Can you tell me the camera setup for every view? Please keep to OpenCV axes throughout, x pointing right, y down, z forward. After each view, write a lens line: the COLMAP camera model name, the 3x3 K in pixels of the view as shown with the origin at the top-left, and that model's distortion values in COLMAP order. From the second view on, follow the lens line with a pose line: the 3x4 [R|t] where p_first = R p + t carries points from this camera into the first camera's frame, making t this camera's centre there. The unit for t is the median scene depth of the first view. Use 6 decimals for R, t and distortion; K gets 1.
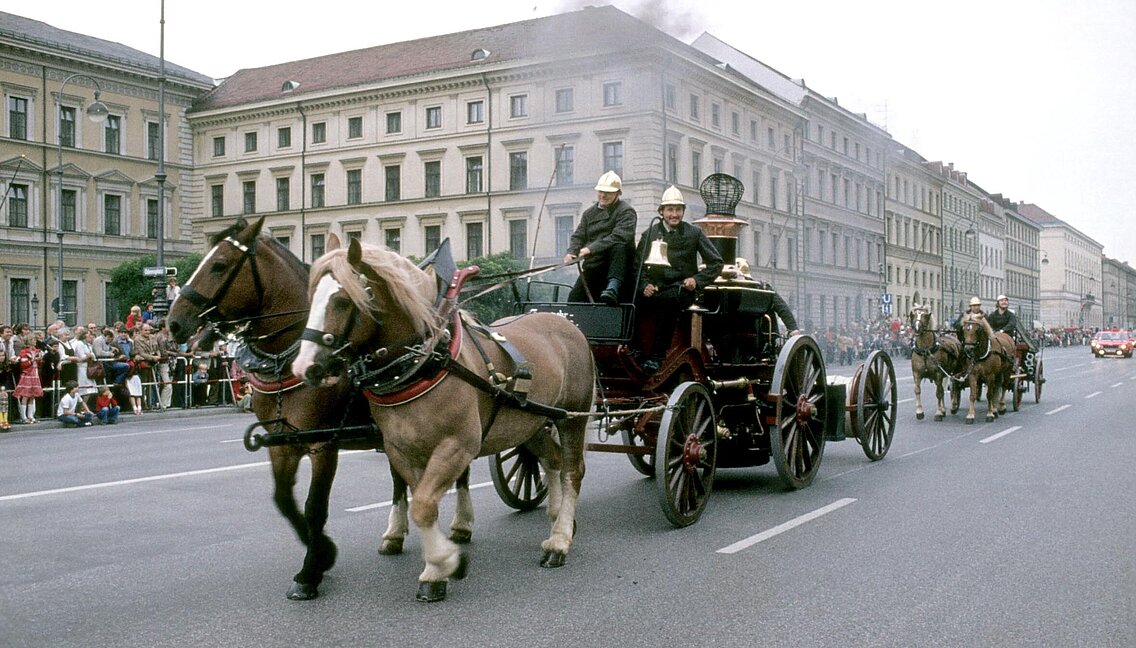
lens RADIAL K [[1201.5, 0, 562.8], [0, 1201.5, 325.7], [0, 0, 1]] dist [-0.013573, 0.000000]
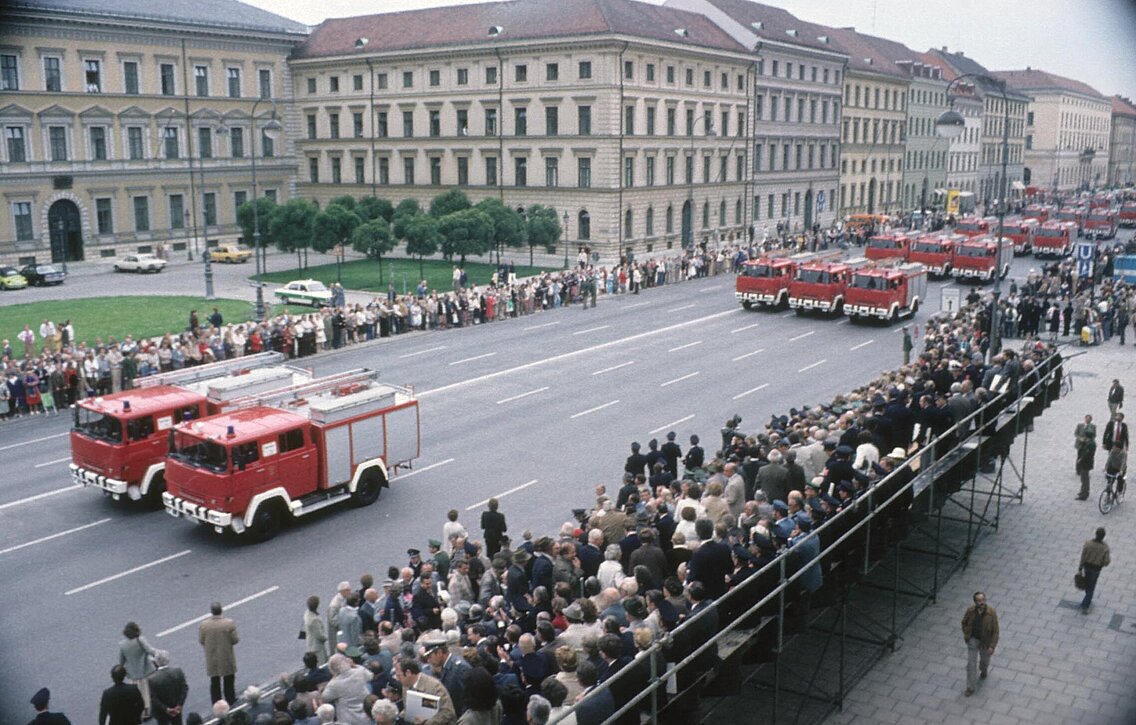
lens RADIAL K [[1083.5, 0, 570.8], [0, 1083.5, 359.5], [0, 0, 1]] dist [-0.000982, 0.000000]
pose [[0.997183, 0.023882, -0.071099, 0.108177], [-0.009600, 0.980794, 0.194808, -0.096543], [0.074386, -0.193577, 0.978261, -0.254546]]
